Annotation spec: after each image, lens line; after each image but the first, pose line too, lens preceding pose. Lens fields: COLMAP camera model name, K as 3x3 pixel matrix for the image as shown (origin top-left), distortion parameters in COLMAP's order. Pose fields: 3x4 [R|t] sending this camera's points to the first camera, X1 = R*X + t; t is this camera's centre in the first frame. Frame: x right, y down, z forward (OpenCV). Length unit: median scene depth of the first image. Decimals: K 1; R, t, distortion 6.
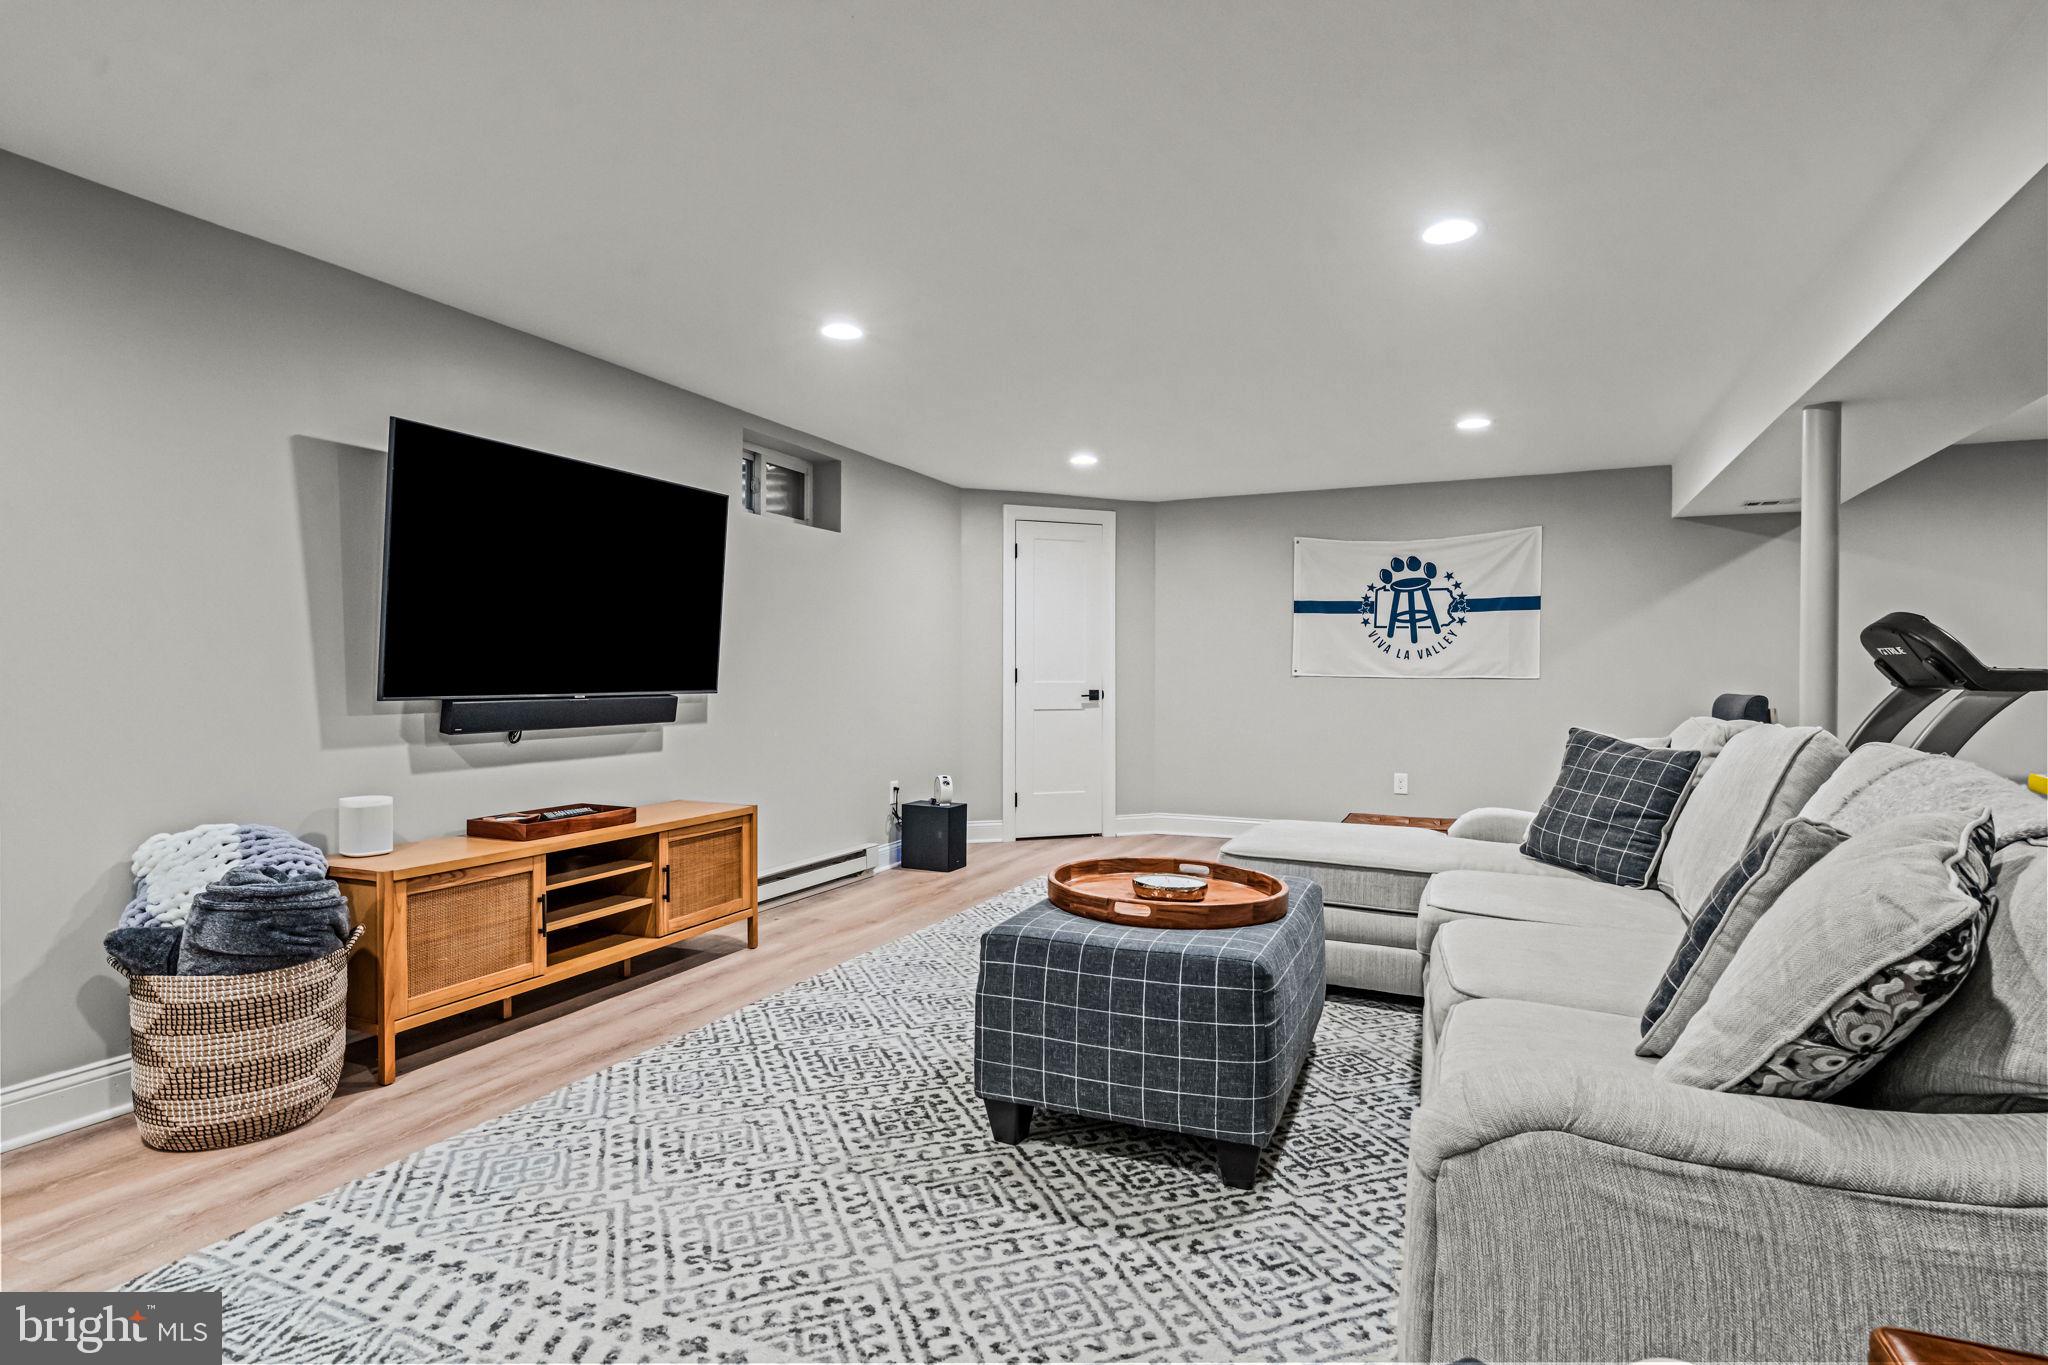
lens RADIAL K [[1022.7, 0, 996.5], [0, 1022.7, 685.1], [0, 0, 1]] dist [0.003141, 0.000493]
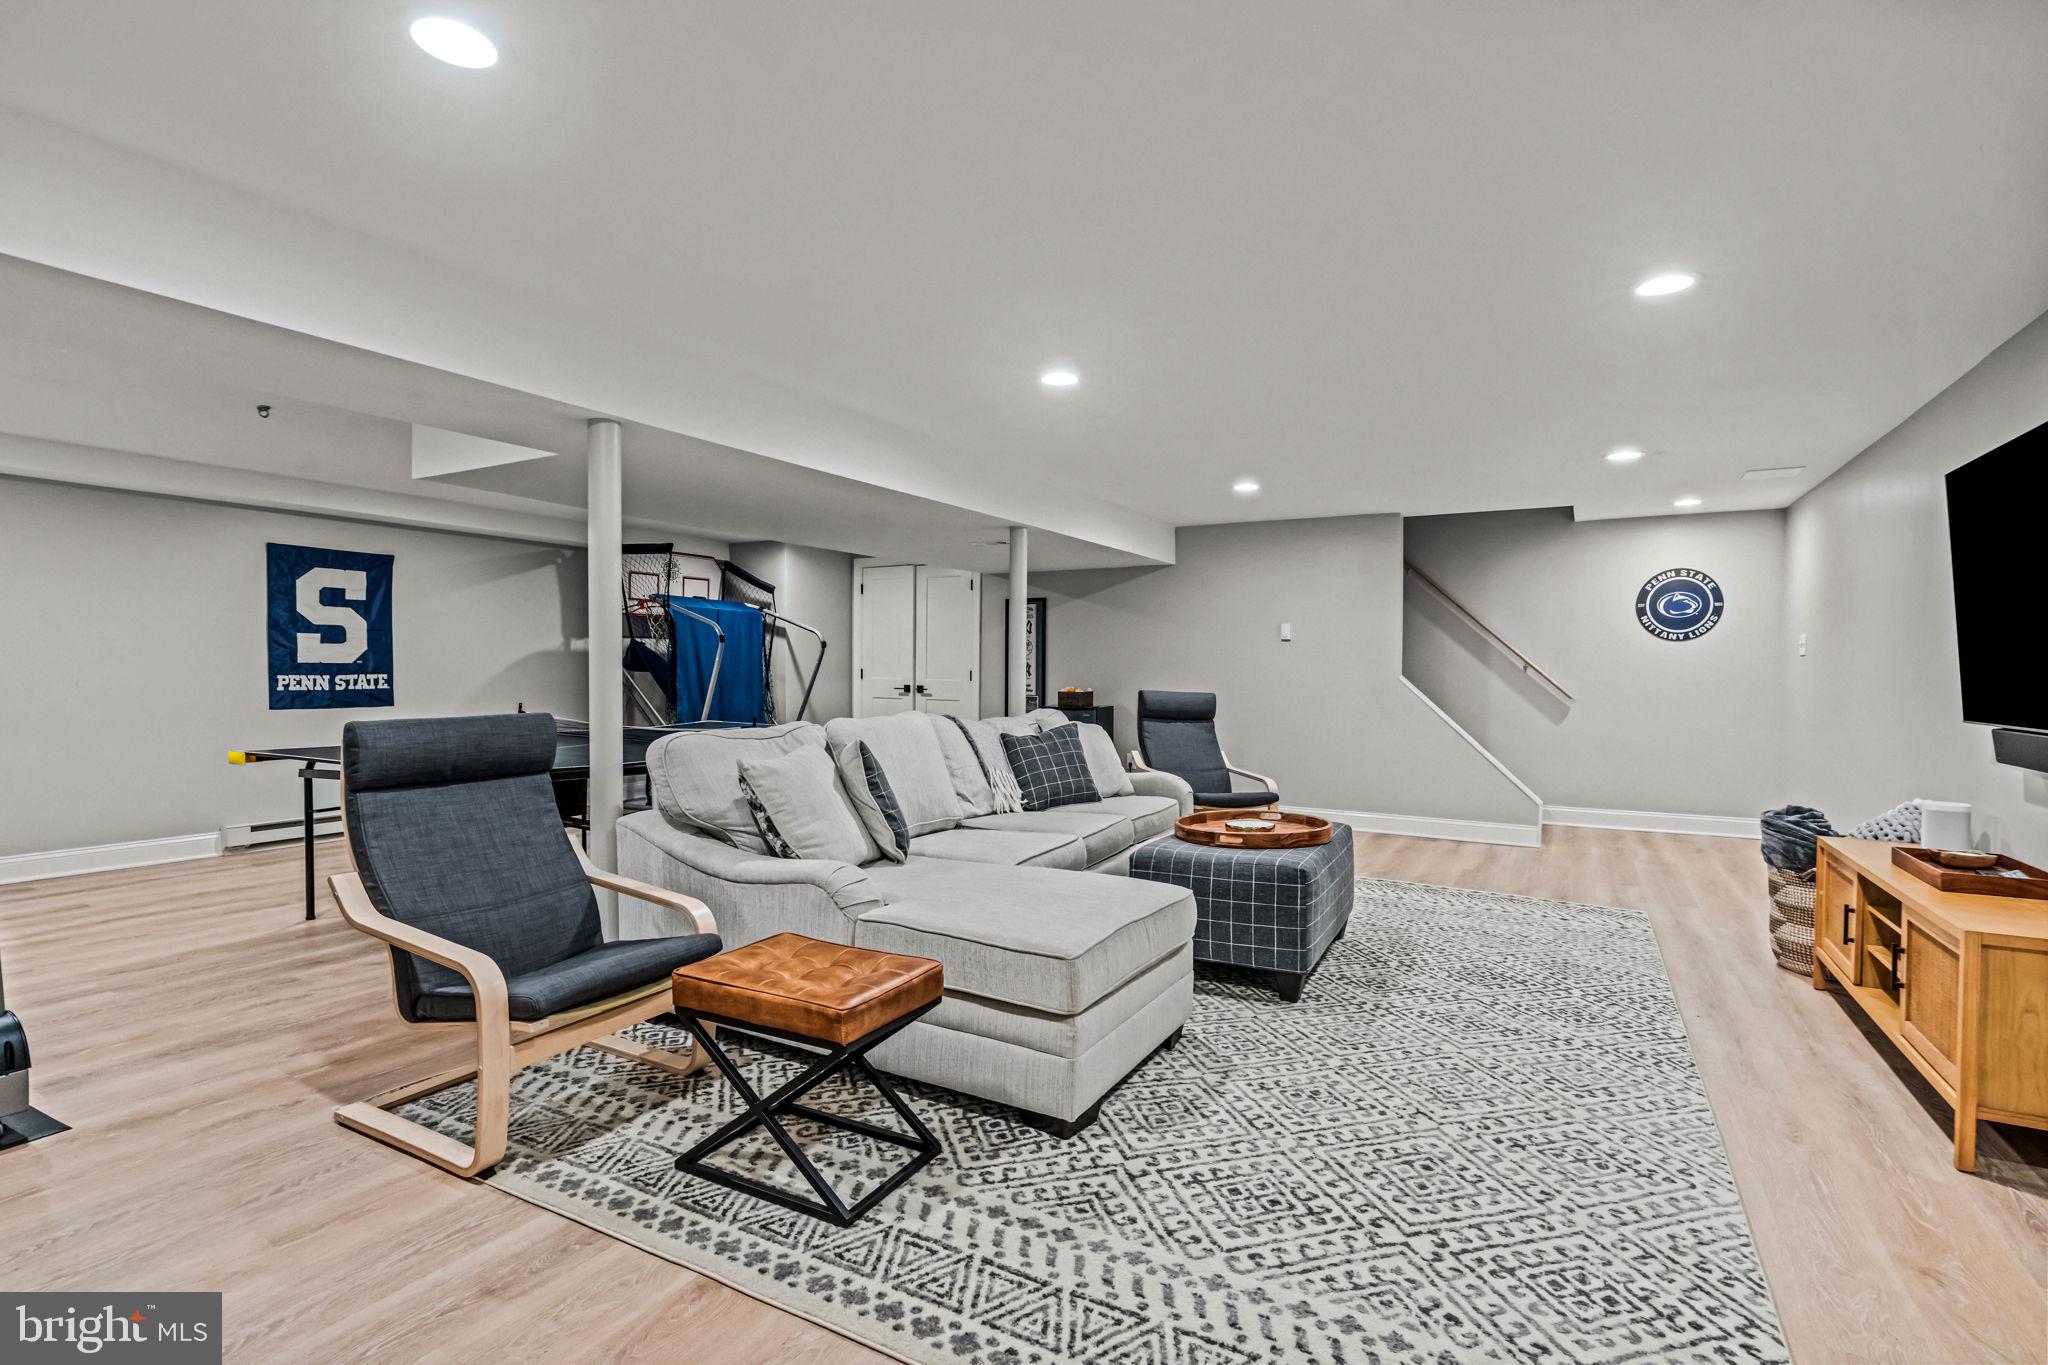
lens RADIAL K [[1022.7, 0, 996.5], [0, 1022.7, 685.1], [0, 0, 1]] dist [0.003141, 0.000493]
pose [[-0.993144, -0.010901, 0.116386, 0.141941], [-0.007722, 0.999586, 0.027733, -0.021266], [-0.116641, 0.026644, -0.992817, 0.973876]]
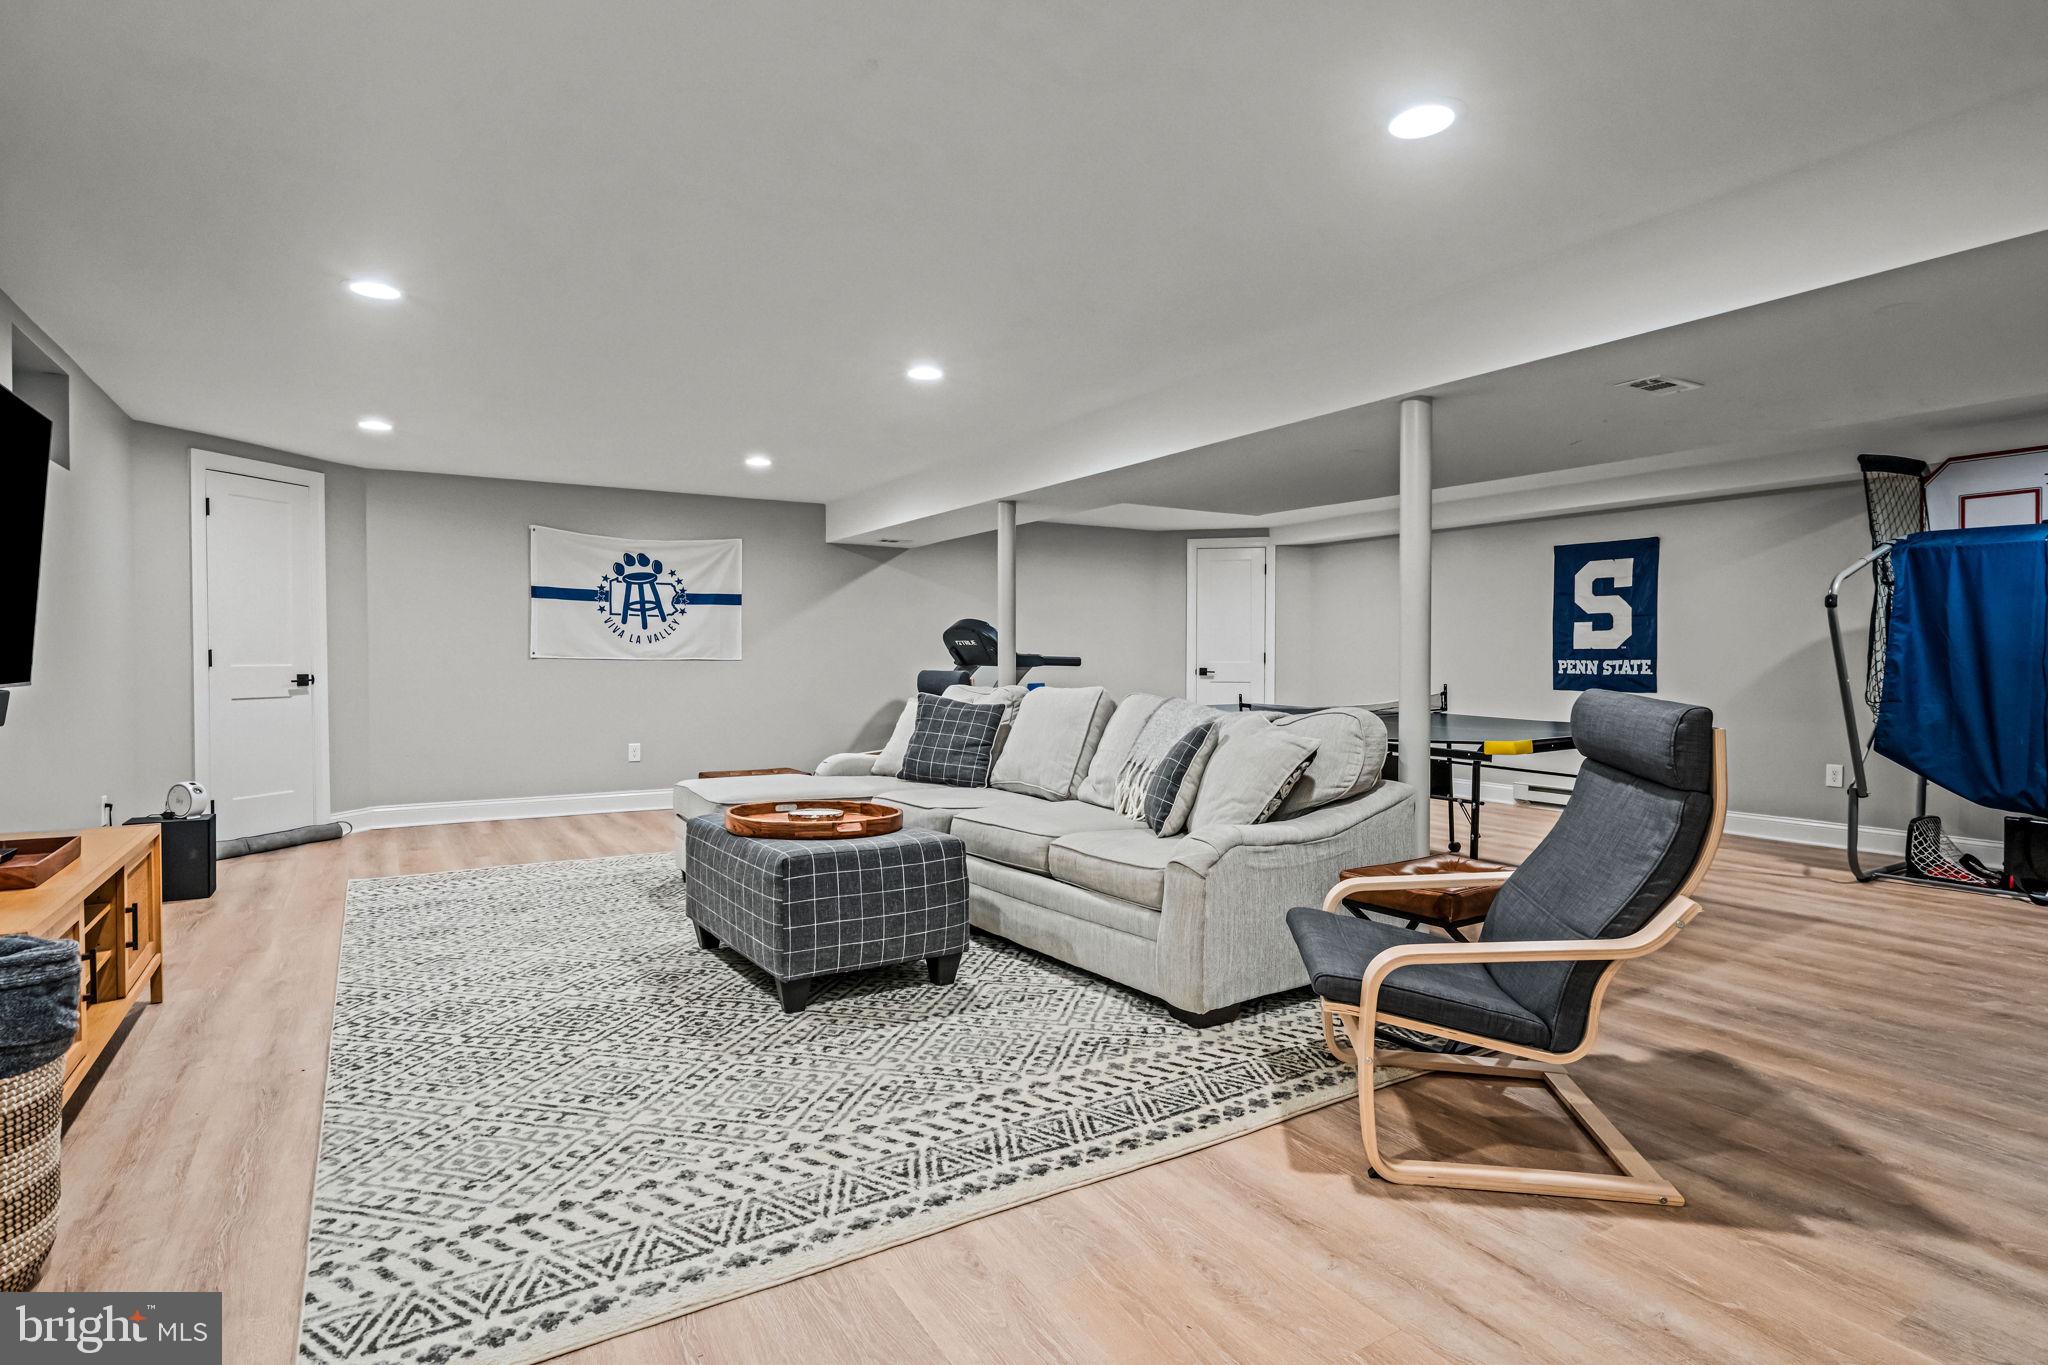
lens RADIAL K [[1022.7, 0, 996.5], [0, 1022.7, 685.1], [0, 0, 1]] dist [0.003141, 0.000493]
pose [[0.593810, -0.023417, 0.804264, -0.295267], [0.006711, 0.999686, 0.024152, -0.003717], [-0.804577, -0.008944, 0.593781, -0.001020]]
